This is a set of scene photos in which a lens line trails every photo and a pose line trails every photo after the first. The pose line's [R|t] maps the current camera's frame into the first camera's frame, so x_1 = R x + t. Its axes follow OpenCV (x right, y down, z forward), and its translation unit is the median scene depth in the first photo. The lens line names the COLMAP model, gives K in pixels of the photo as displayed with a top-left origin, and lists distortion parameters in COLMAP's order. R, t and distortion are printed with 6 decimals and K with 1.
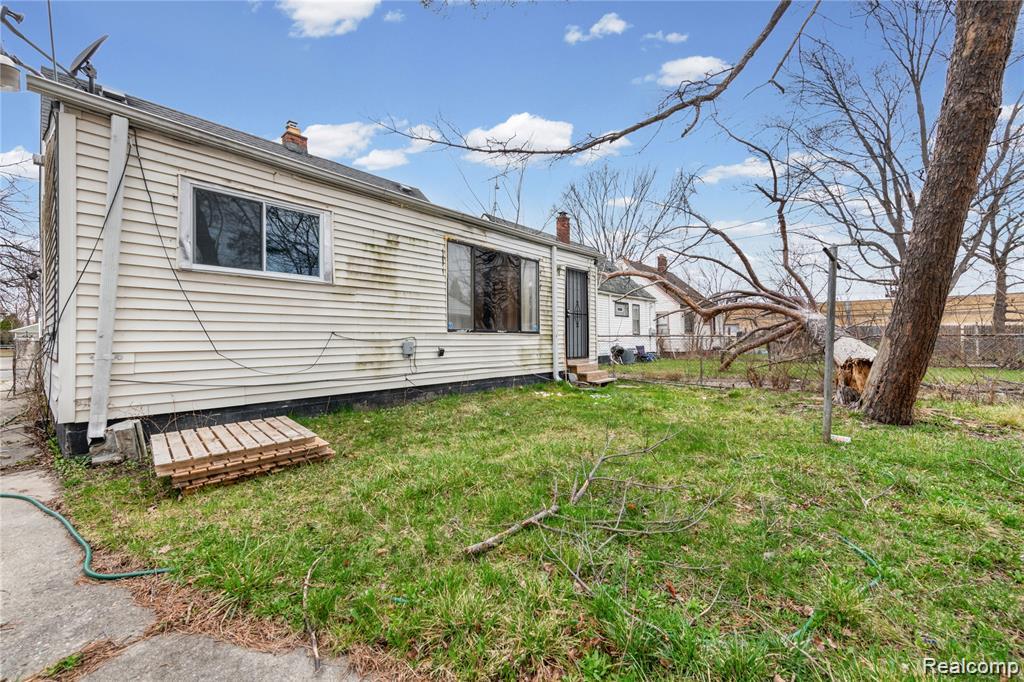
lens RADIAL K [[417.6, 0, 514.2], [0, 417.6, 336.1], [0, 0, 1]] dist [0.016776, -0.001979]
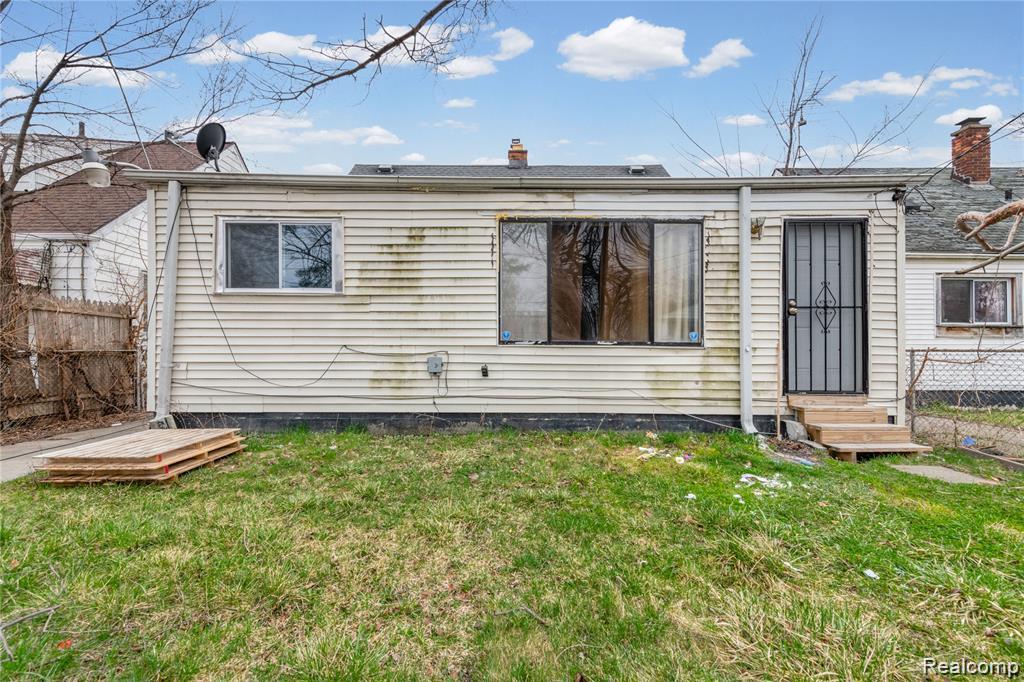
lens RADIAL K [[417.6, 0, 511.0], [0, 417.6, 345.5], [0, 0, 1]] dist [0.016776, -0.001979]
pose [[0.651936, 0.003642, -0.758265, 0.400176], [-0.001547, 0.999993, 0.003473, -0.009985], [0.758272, -0.001091, 0.651937, 0.512589]]
